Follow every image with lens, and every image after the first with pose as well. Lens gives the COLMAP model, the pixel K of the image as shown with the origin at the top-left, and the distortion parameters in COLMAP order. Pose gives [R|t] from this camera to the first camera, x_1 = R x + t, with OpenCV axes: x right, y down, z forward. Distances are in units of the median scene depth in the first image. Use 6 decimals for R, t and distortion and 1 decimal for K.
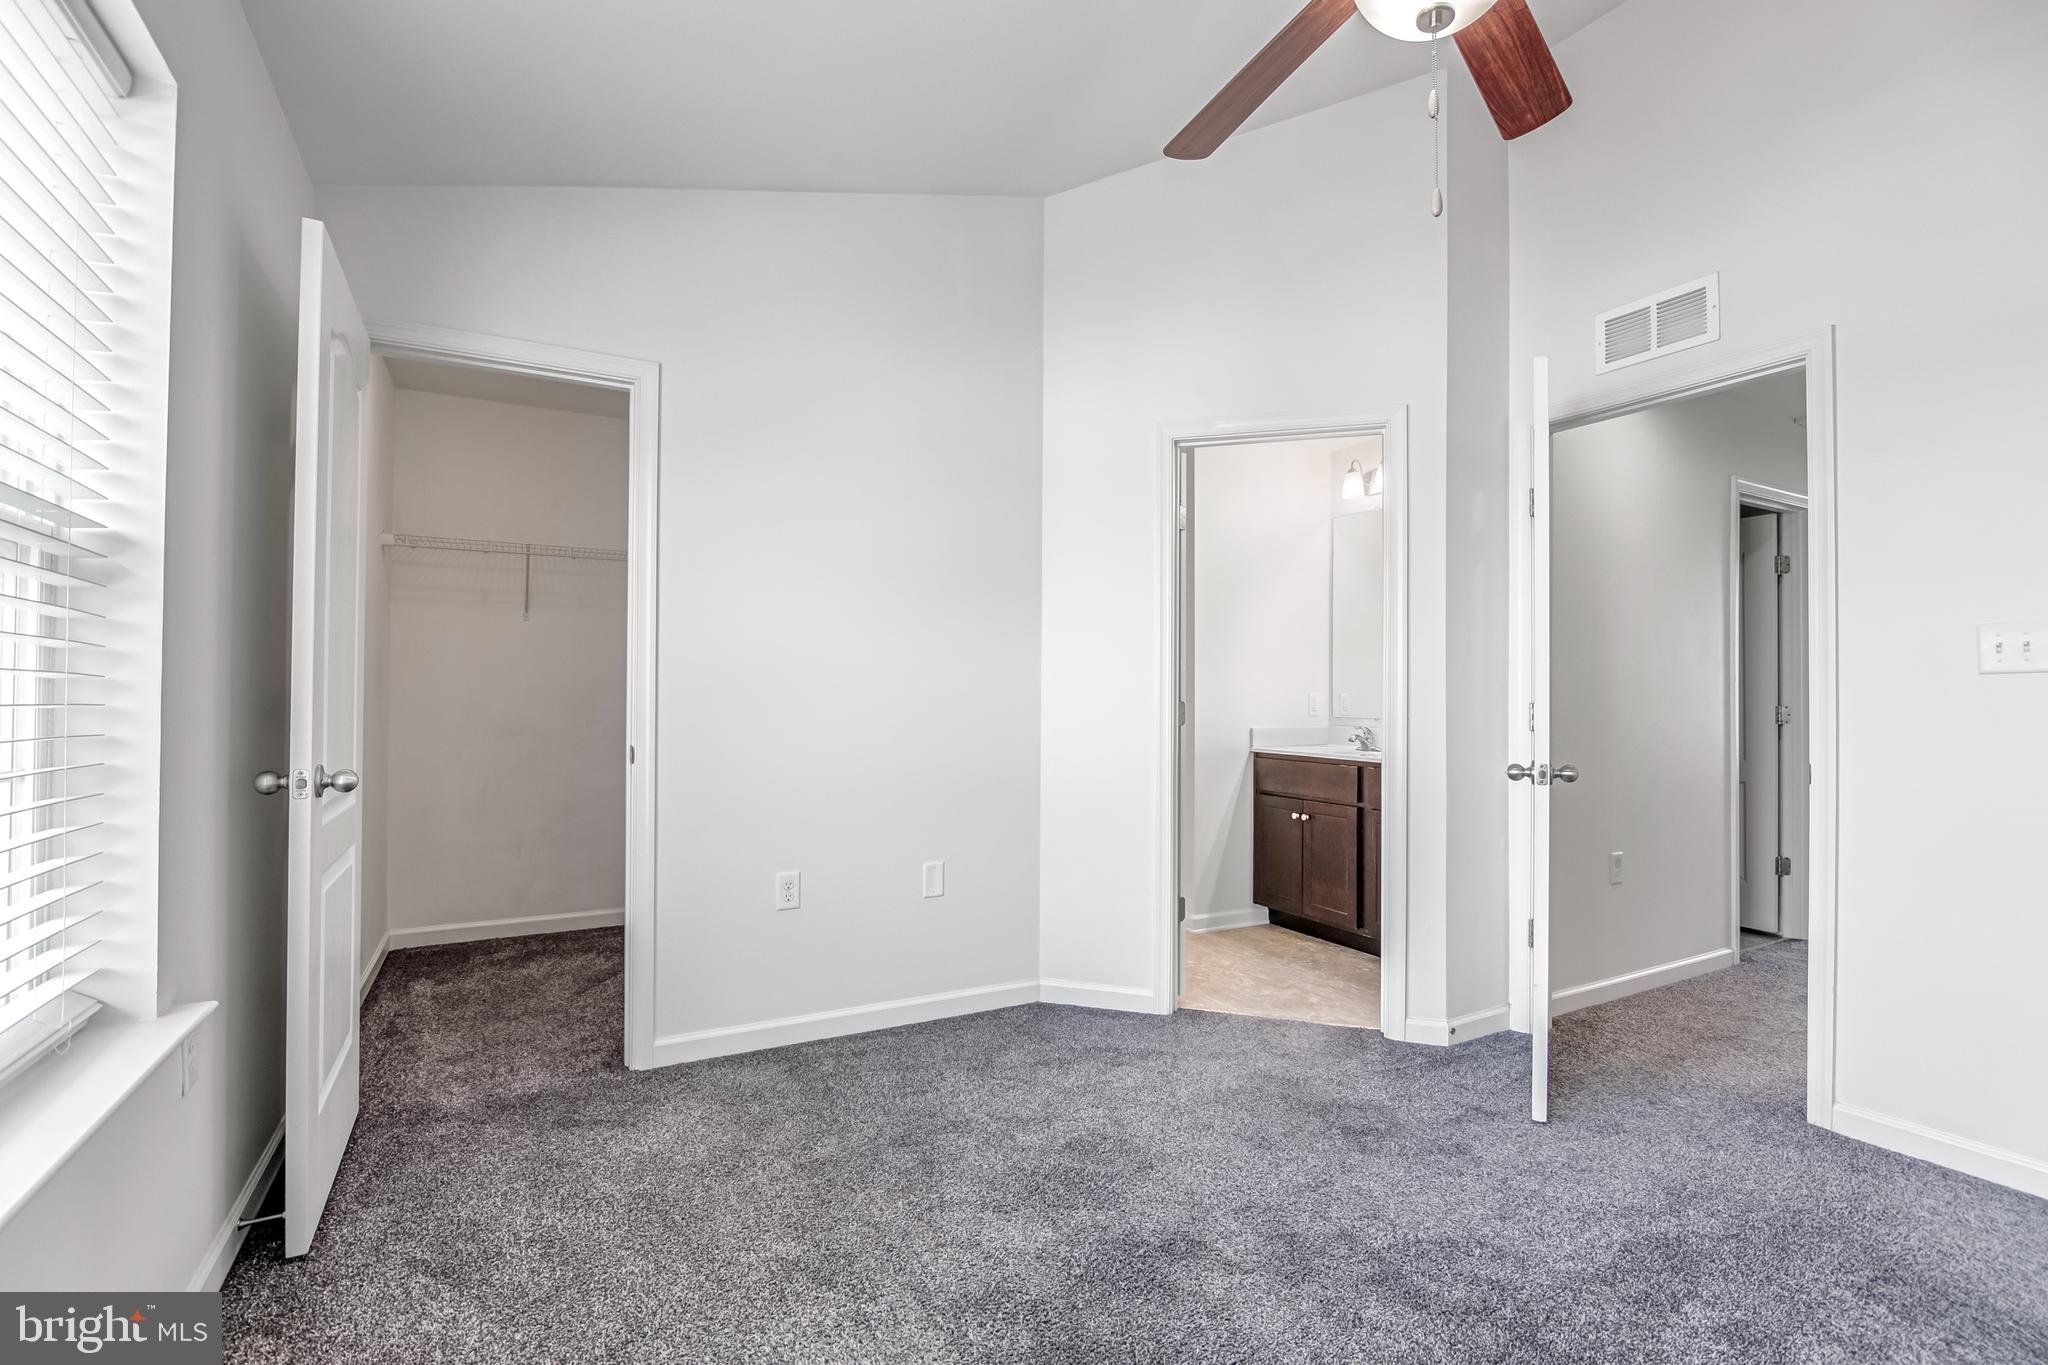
lens RADIAL K [[935.3, 0, 1020.5], [0, 935.3, 680.7], [0, 0, 1]] dist [-0.009184, -0.002477]
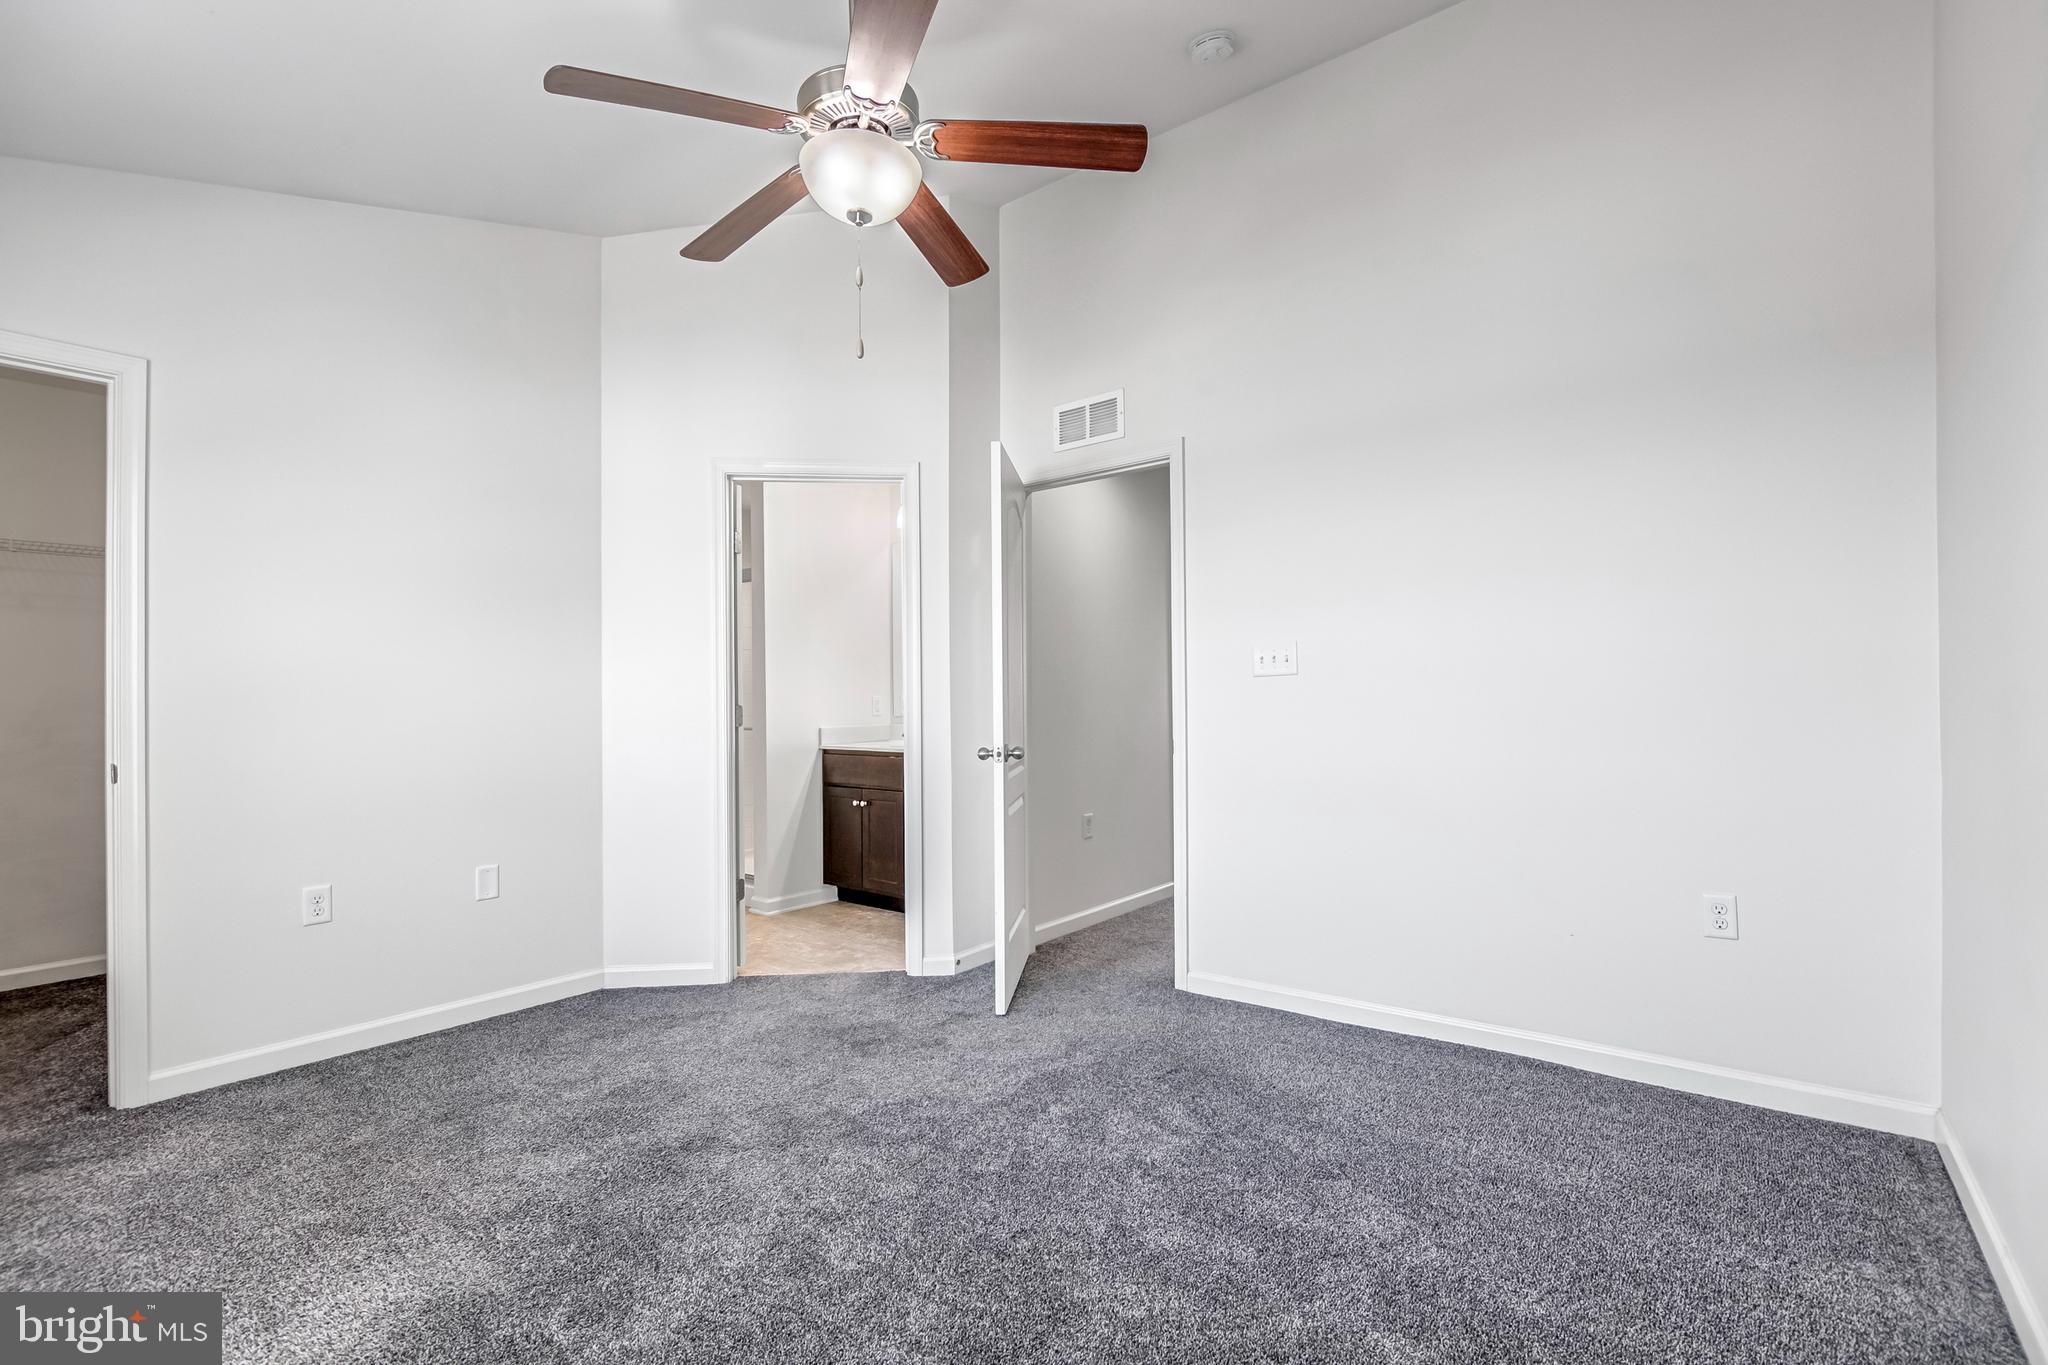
lens RADIAL K [[935.3, 0, 1031.9], [0, 935.3, 680.9], [0, 0, 1]] dist [-0.009184, -0.002477]
pose [[0.919348, -0.010503, 0.393306, 0.068499], [0.011697, 0.999931, -0.000637, -0.003102], [-0.393272, 0.005186, 0.919407, -0.222148]]
